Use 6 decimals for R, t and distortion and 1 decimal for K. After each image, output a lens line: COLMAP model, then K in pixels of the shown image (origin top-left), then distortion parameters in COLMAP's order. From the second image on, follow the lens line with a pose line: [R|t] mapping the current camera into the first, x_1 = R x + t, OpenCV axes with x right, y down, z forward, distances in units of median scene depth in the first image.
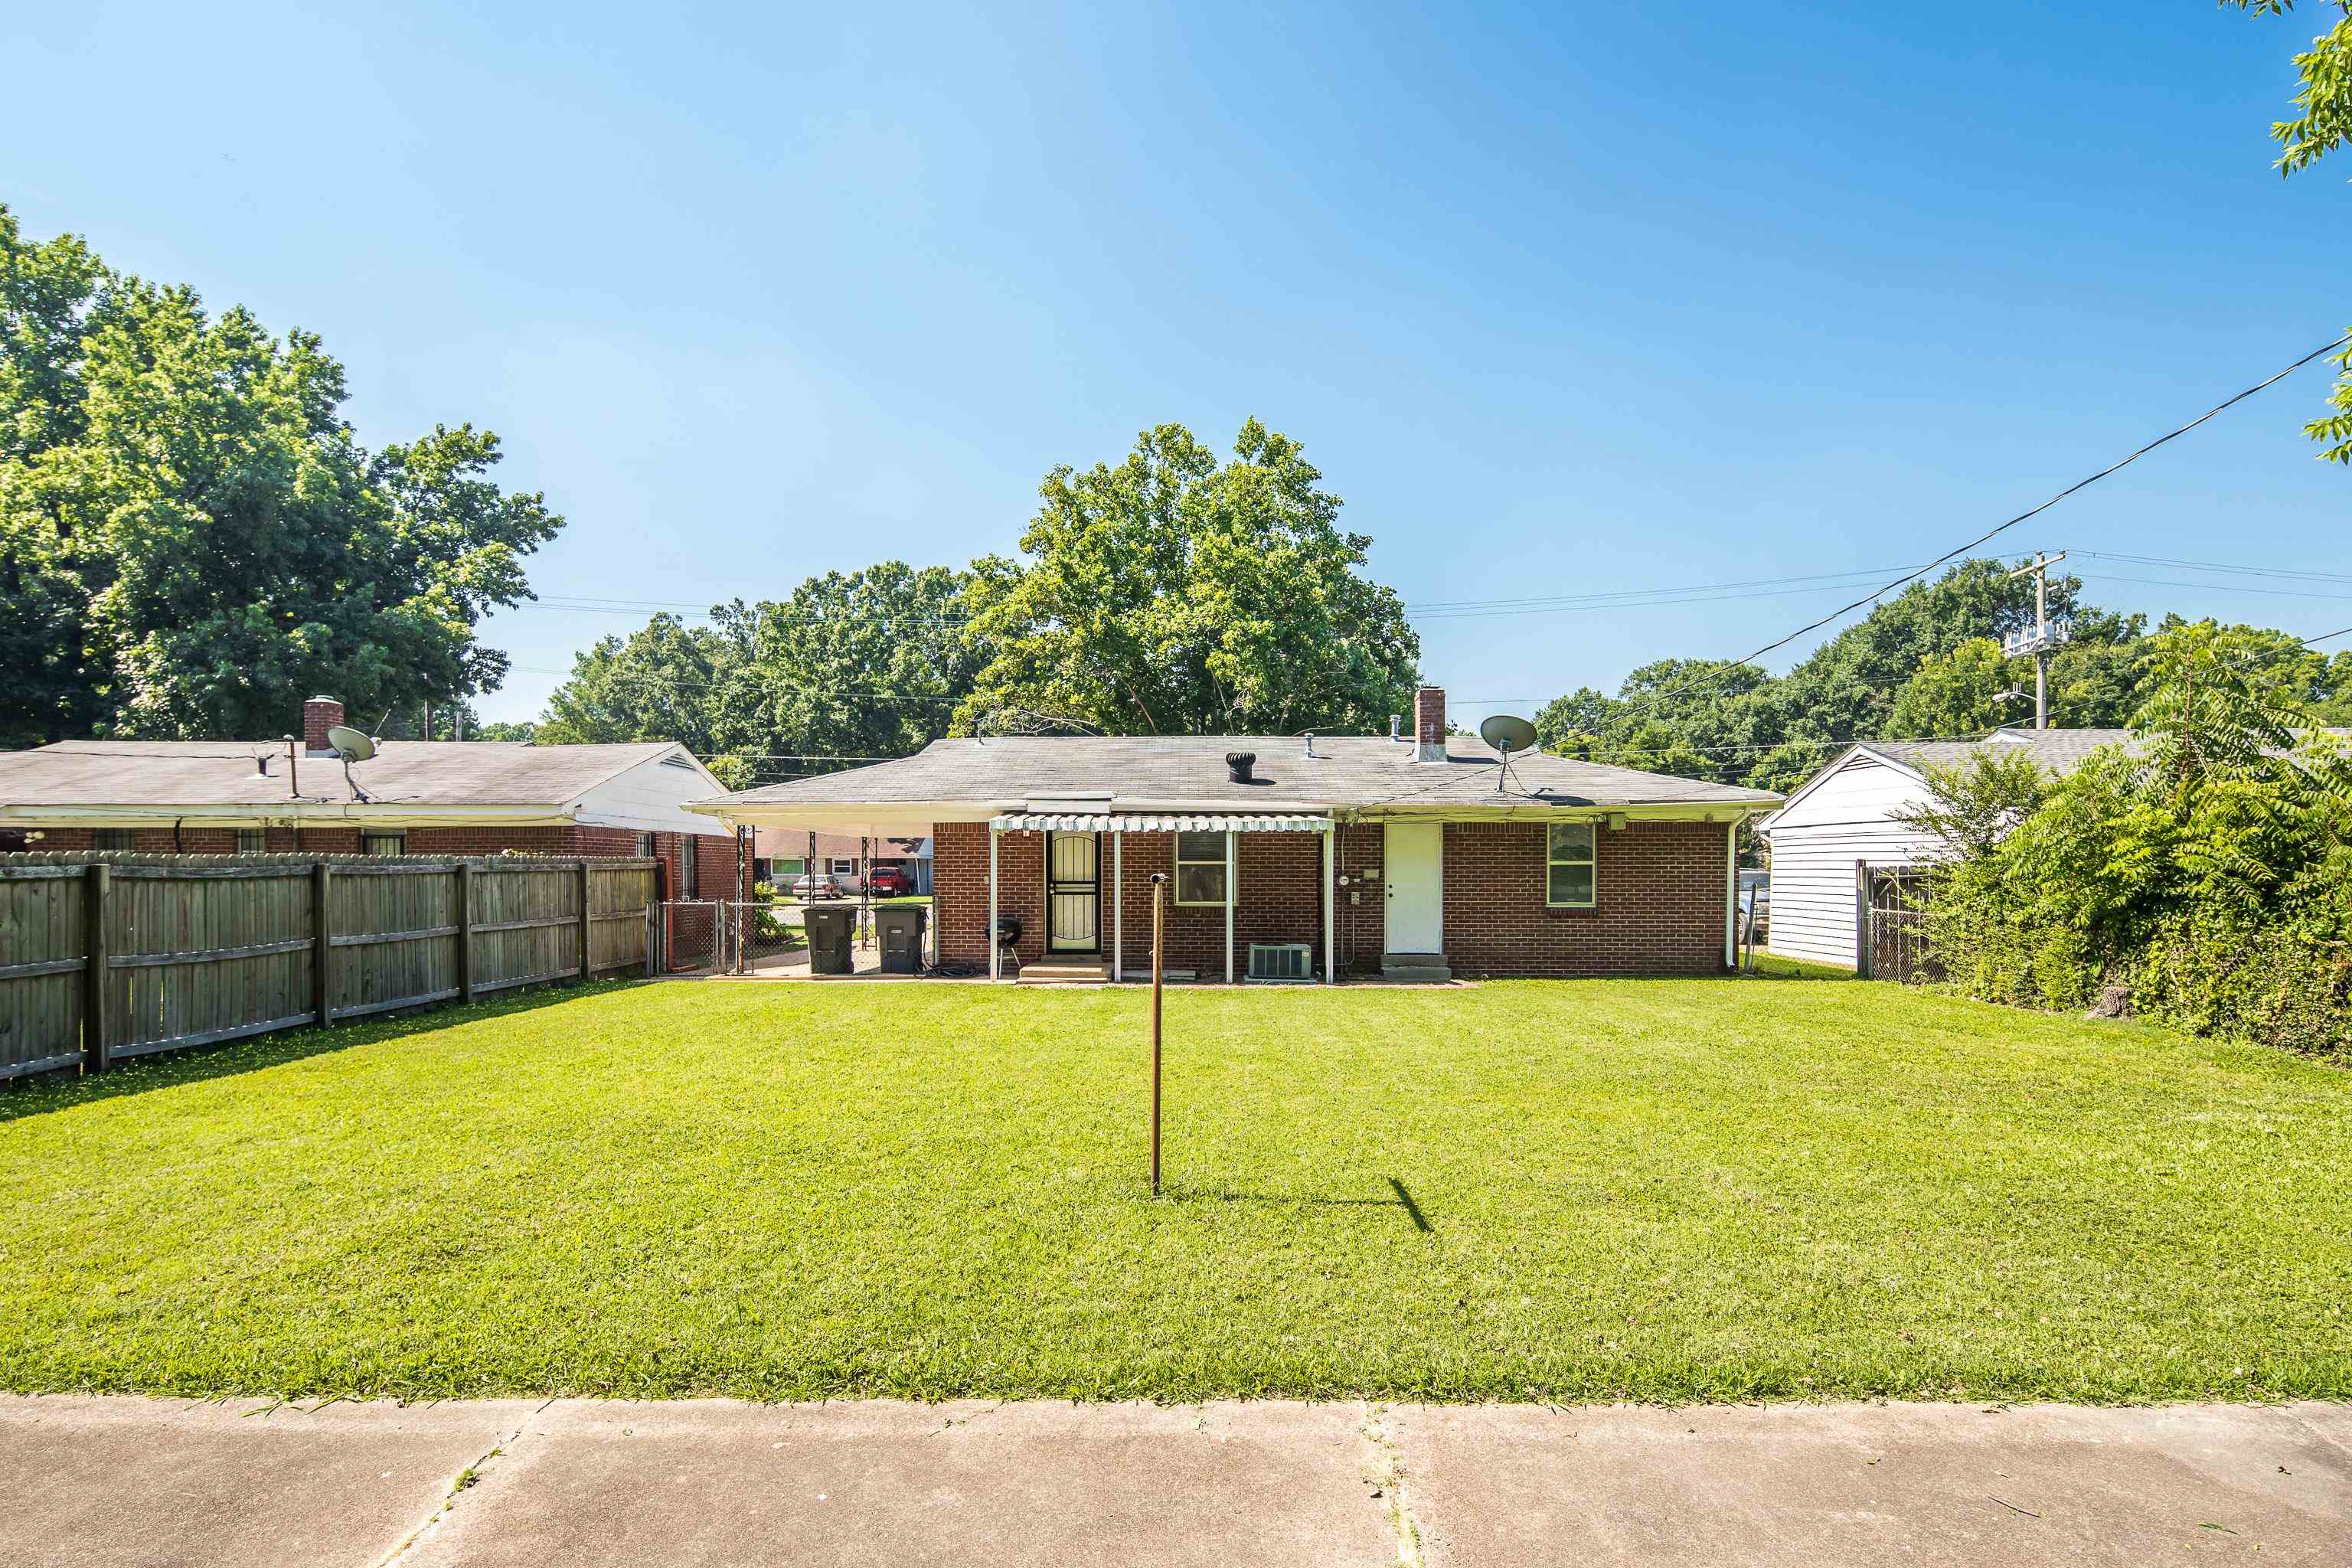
lens RADIAL K [[1188.1, 0, 1174.6], [0, 1188.1, 913.5], [0, 0, 1]] dist [-0.000922, -0.000494]
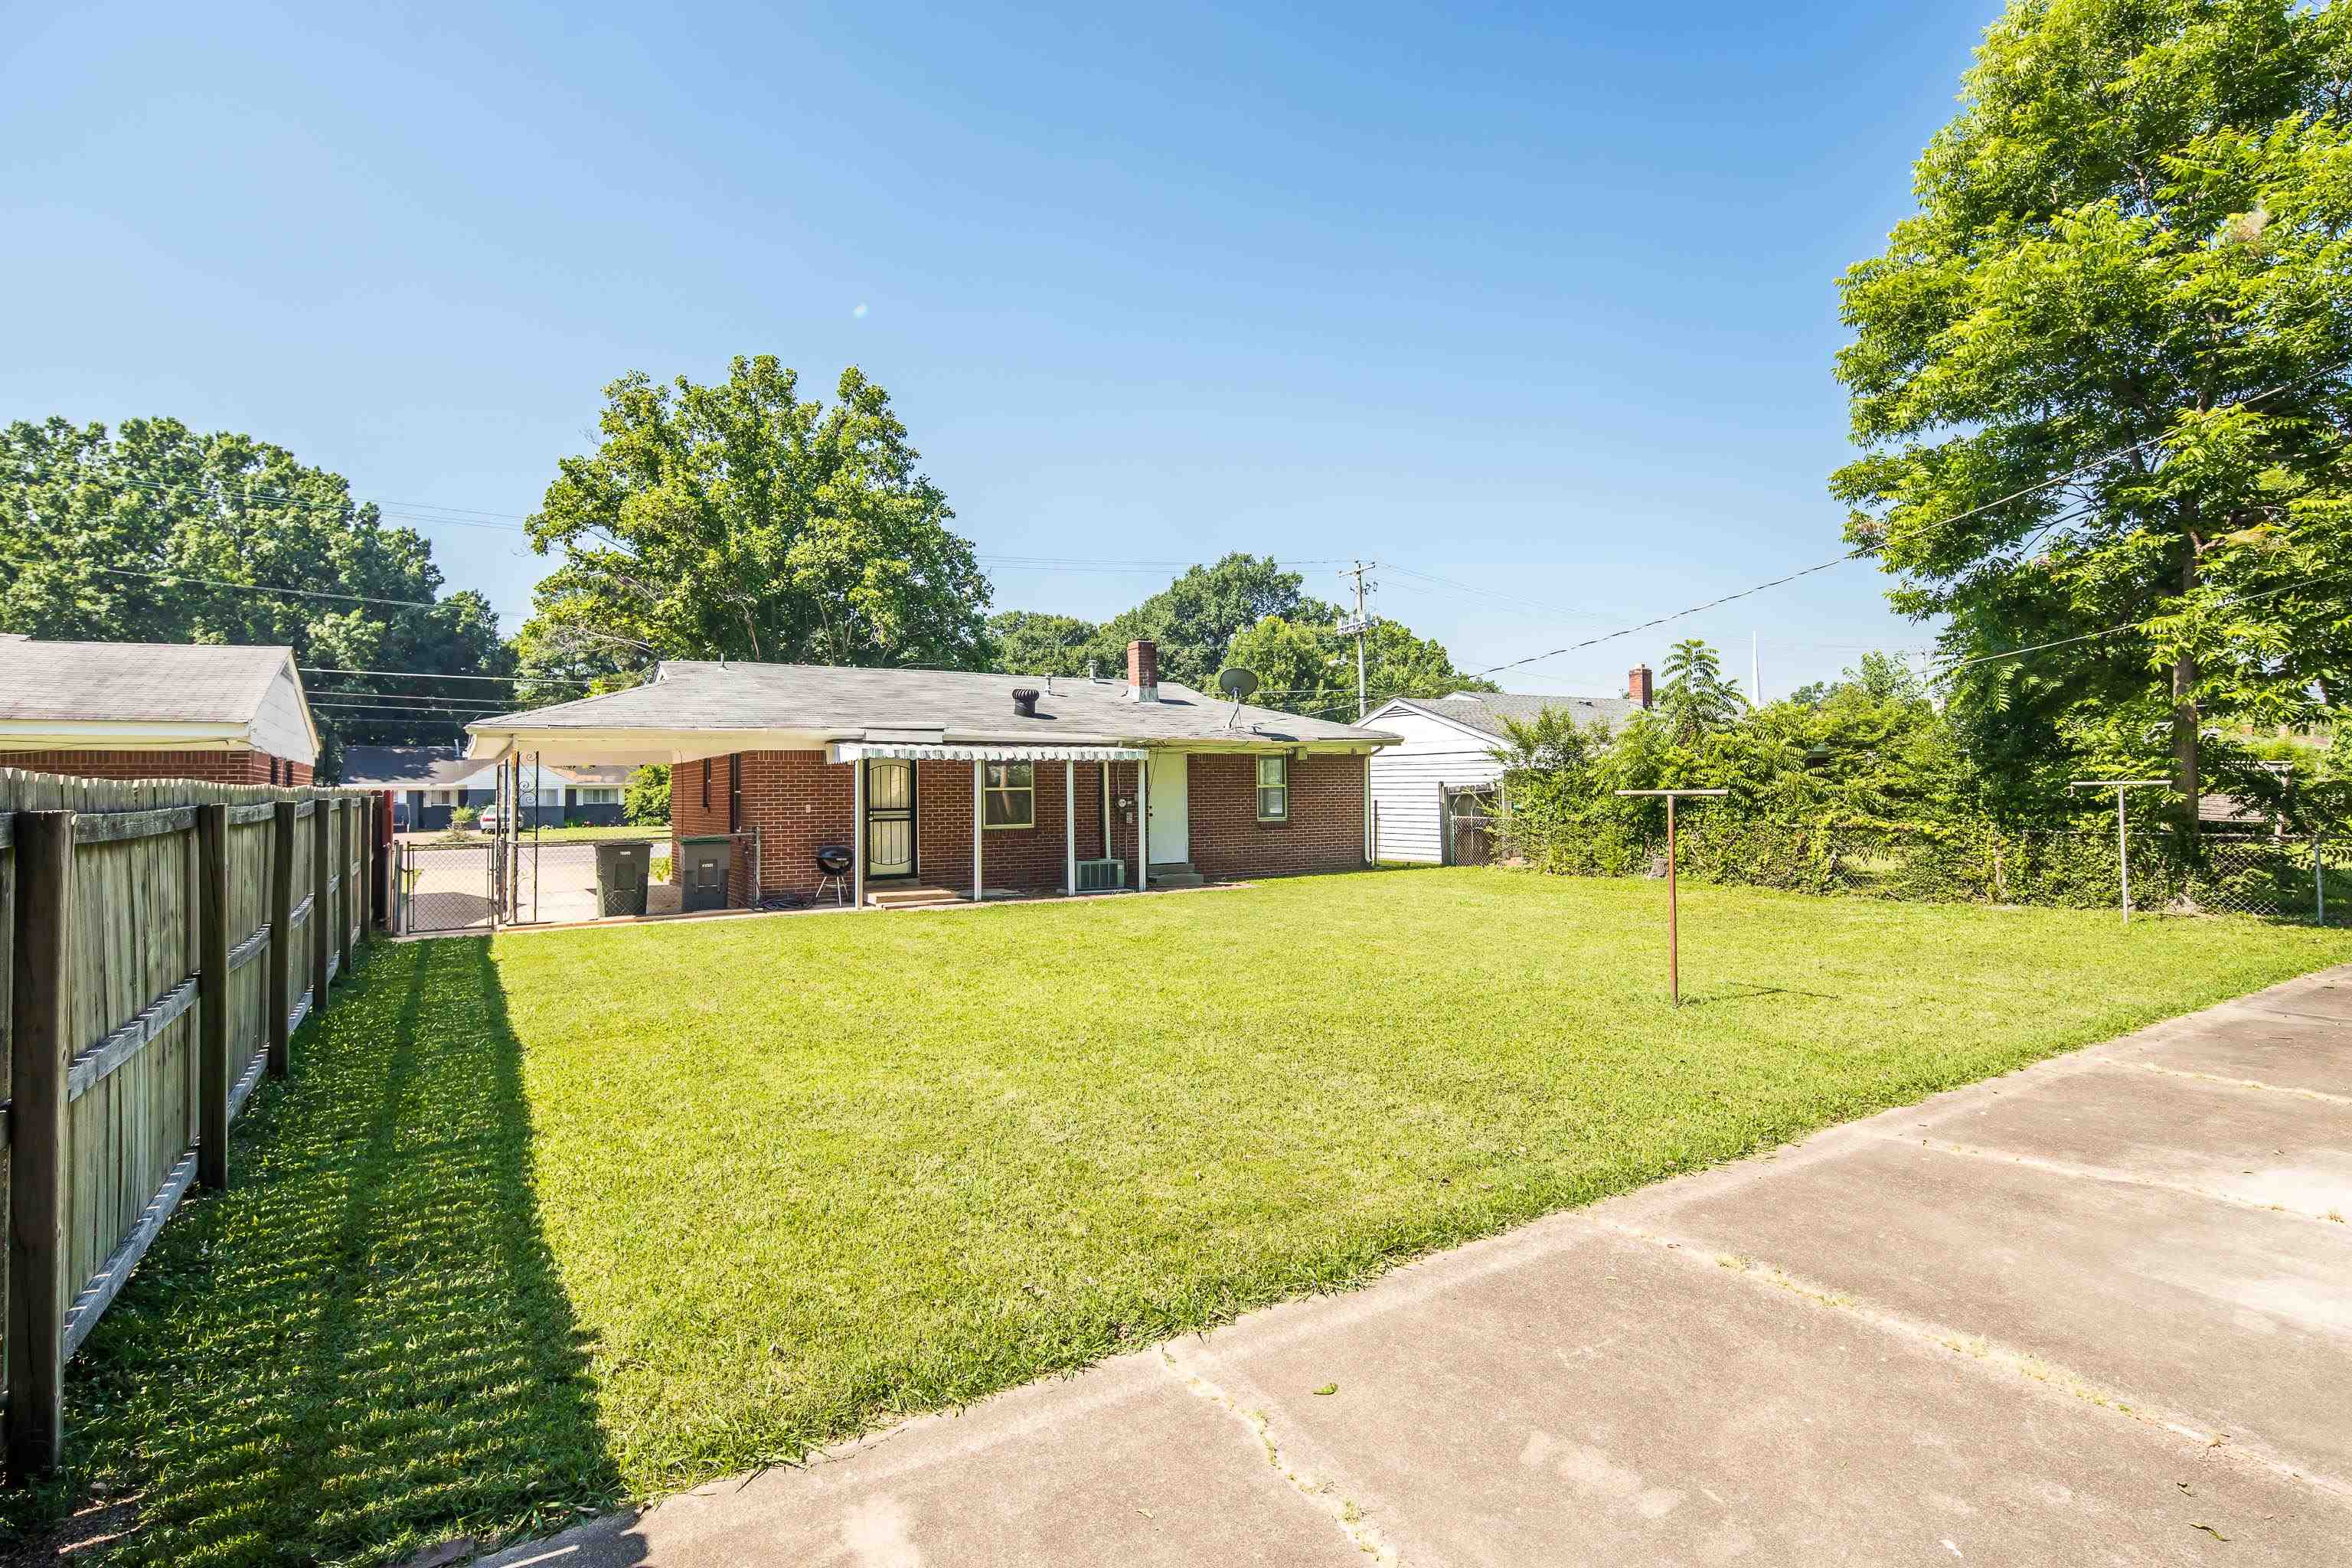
lens RADIAL K [[1145.6, 0, 1172.2], [0, 1145.6, 763.2], [0, 0, 1]] dist [-0.000029, -0.000722]
pose [[0.834500, 0.002075, 0.551004, -0.420252], [0.034342, 0.997853, -0.055769, -0.002374], [-0.549937, 0.065462, 0.832637, 0.040168]]
